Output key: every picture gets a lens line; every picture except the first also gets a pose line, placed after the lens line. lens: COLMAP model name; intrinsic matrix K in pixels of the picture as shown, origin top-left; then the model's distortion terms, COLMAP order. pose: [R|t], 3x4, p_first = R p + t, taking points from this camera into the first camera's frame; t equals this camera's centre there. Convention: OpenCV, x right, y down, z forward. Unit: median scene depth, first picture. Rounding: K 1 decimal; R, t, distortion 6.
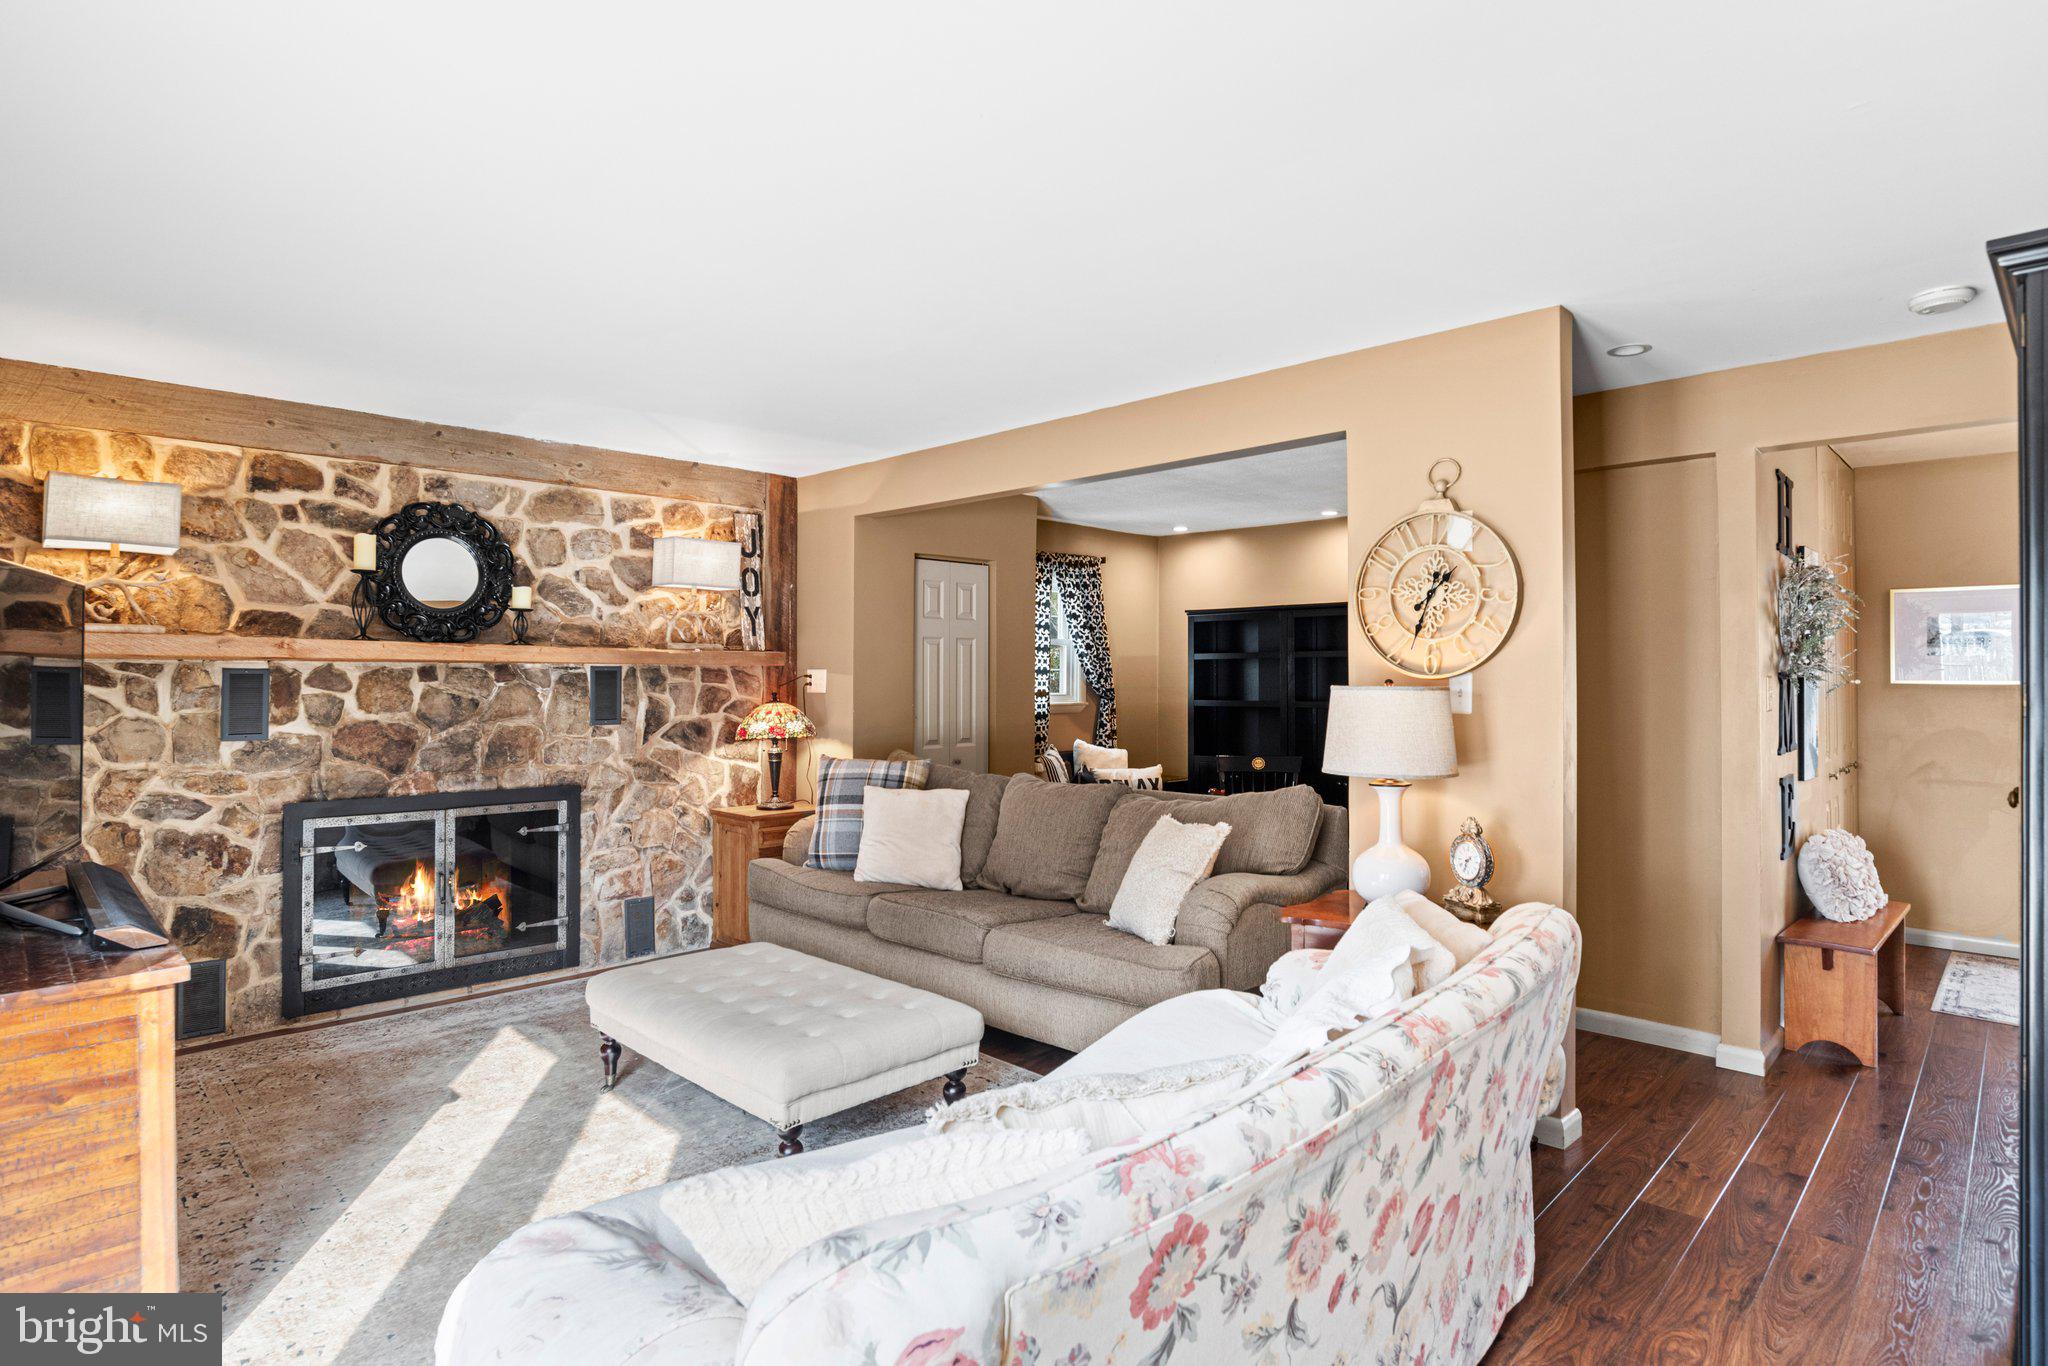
lens RADIAL K [[1059.8, 0, 1019.9], [0, 1059.8, 637.9], [0, 0, 1]] dist [-0.047600, 0.016948]
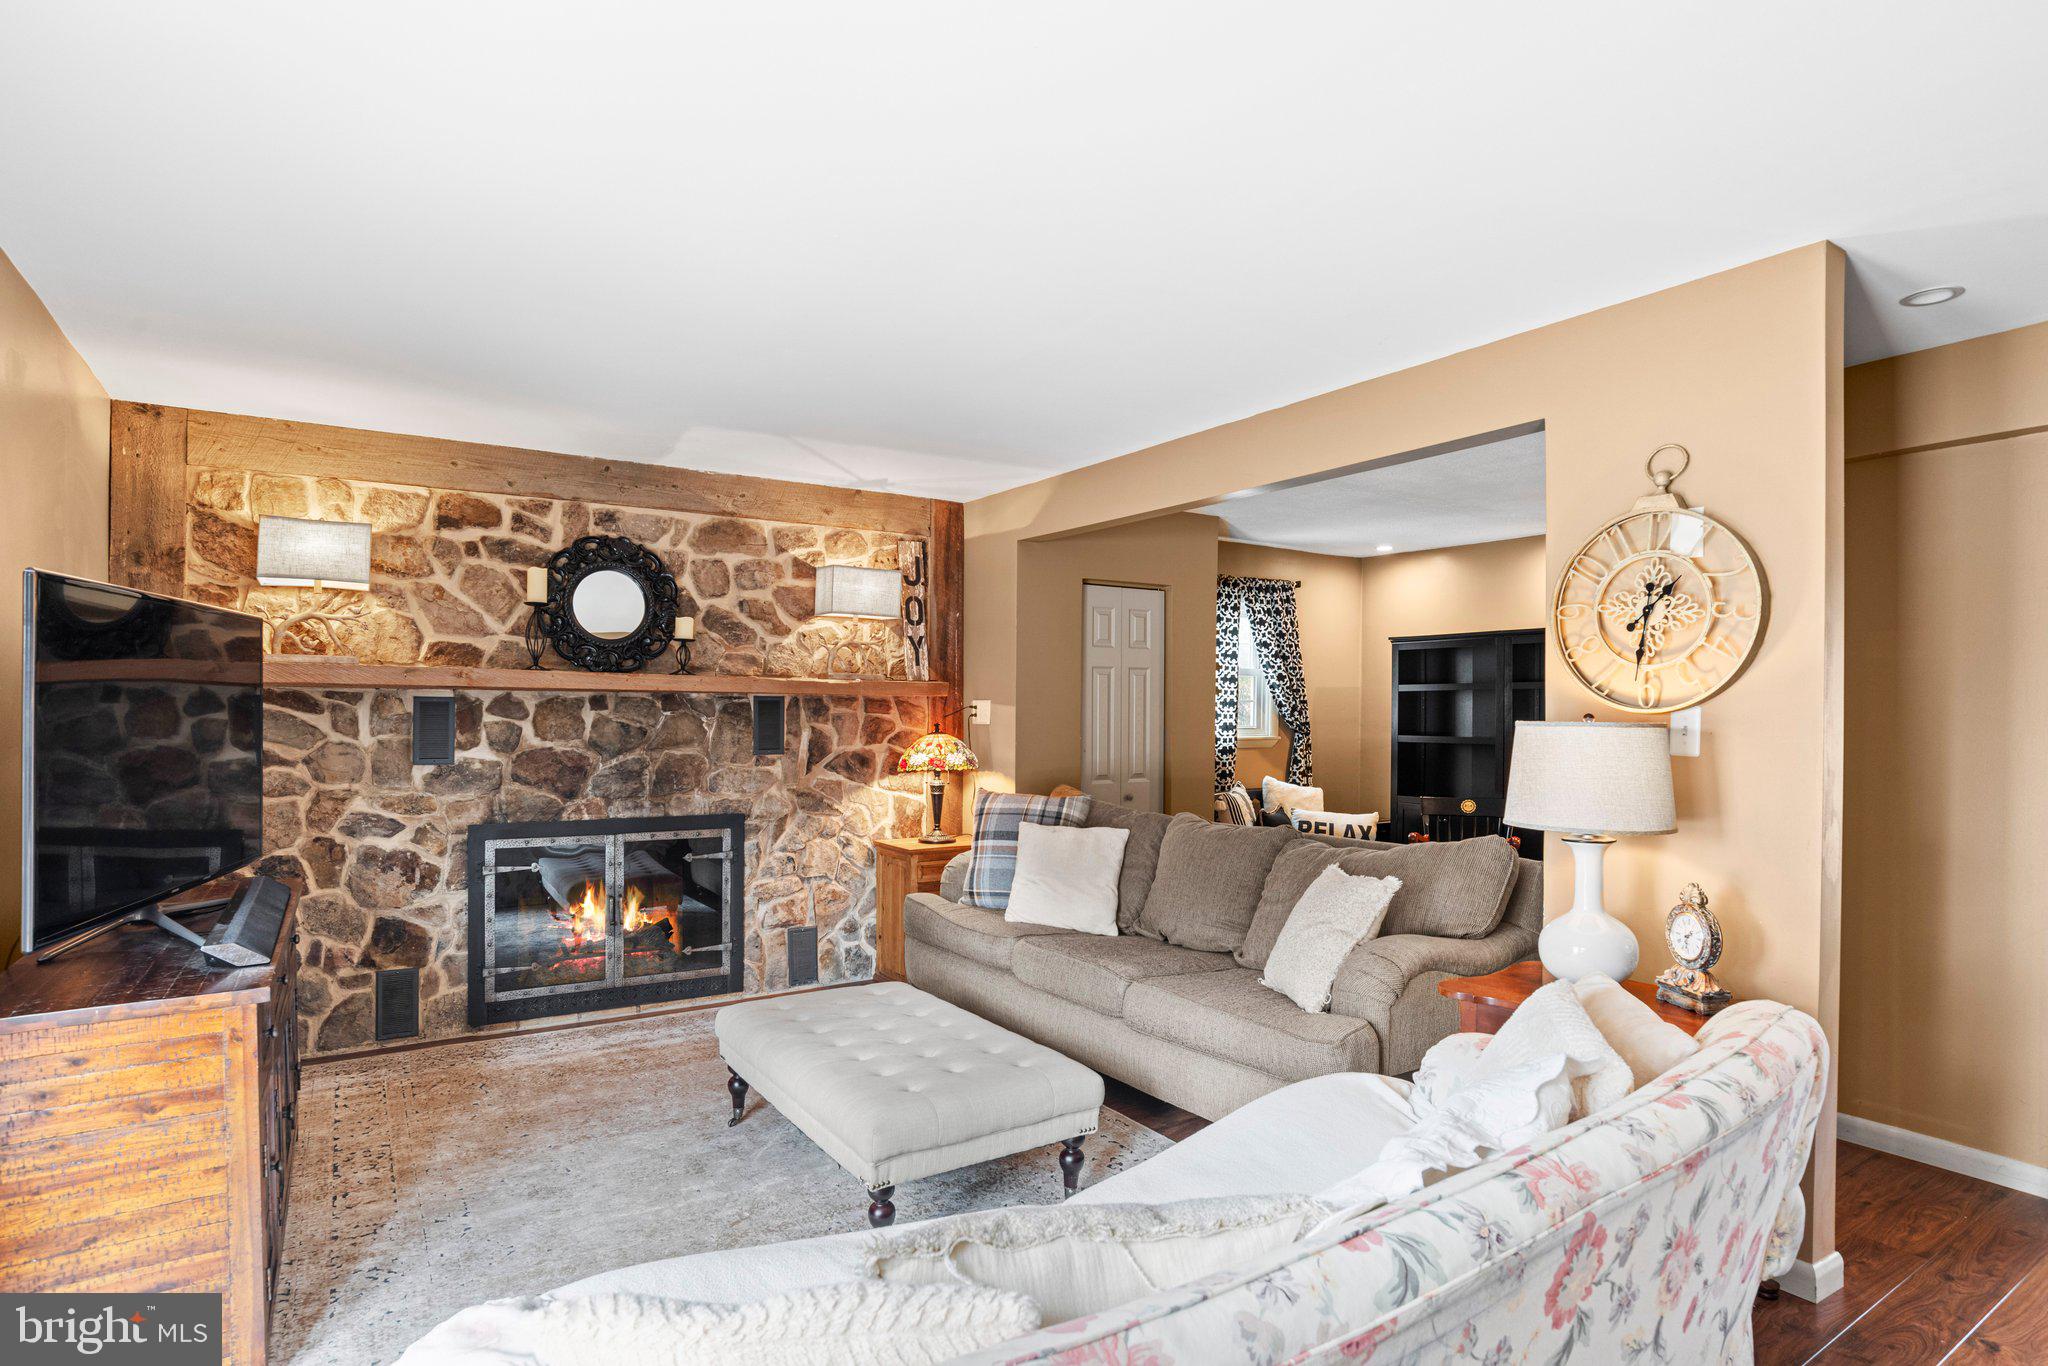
lens RADIAL K [[1060.2, 0, 1022.3], [0, 1060.2, 692.8], [0, 0, 1]] dist [-0.055990, 0.025545]
pose [[0.978538, 0.002961, -0.206044, 0.061513], [0.001406, 0.999778, 0.021044, 0.003690], [0.206061, -0.020882, 0.978316, 0.076892]]
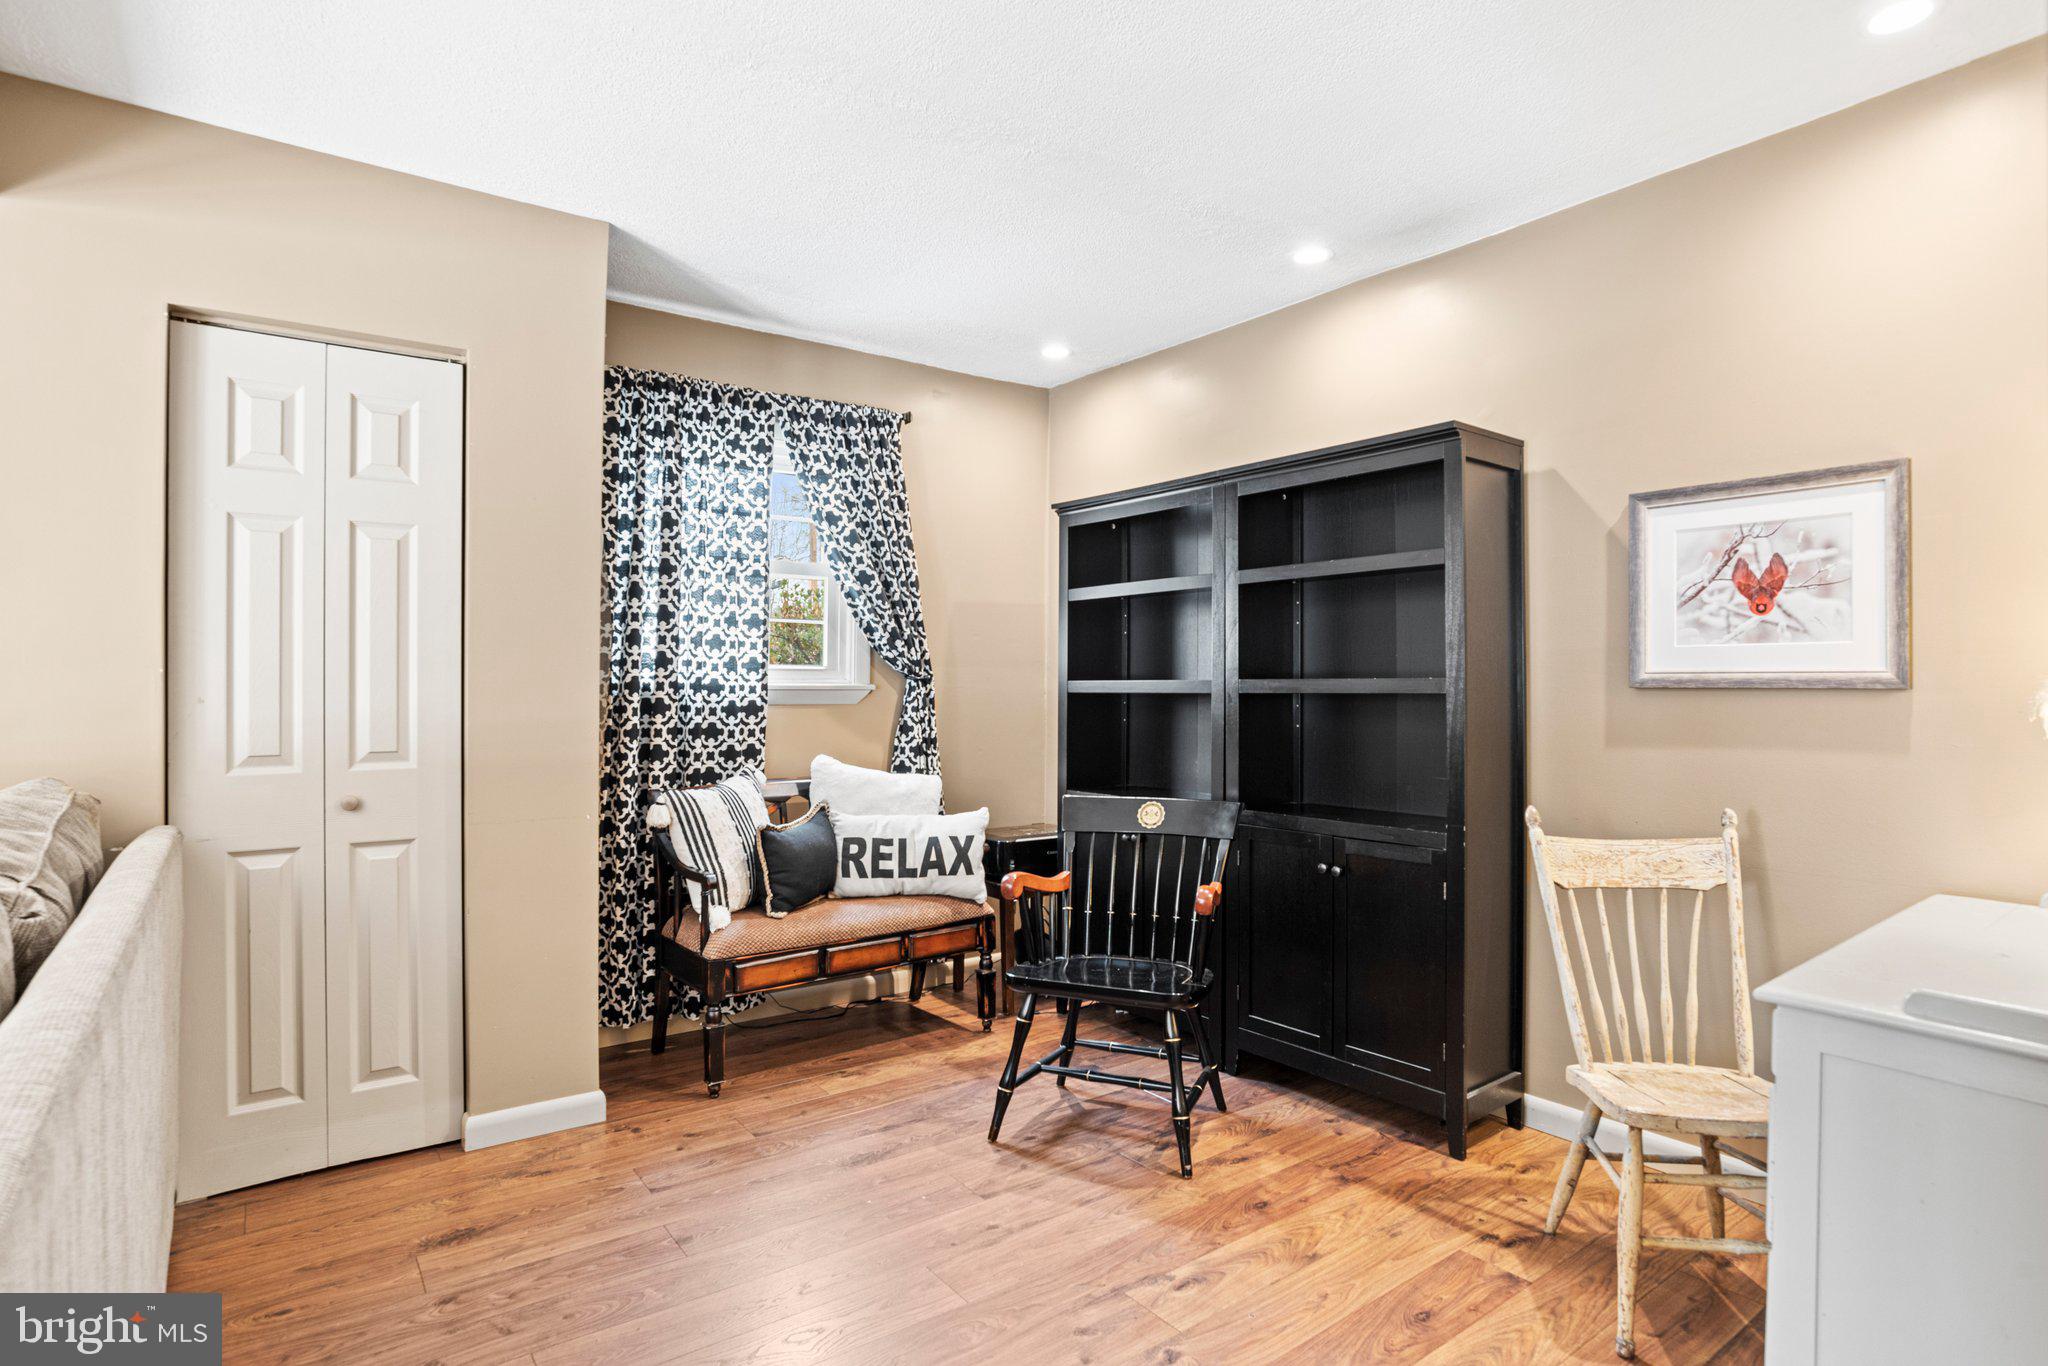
lens RADIAL K [[1060.2, 0, 1022.3], [0, 1060.2, 692.8], [0, 0, 1]] dist [-0.055990, 0.025545]
pose [[0.989323, -0.002347, -0.145719, 0.396424], [0.007869, 0.999272, 0.037327, 0.083544], [0.145525, -0.038075, 0.988622, 0.896201]]
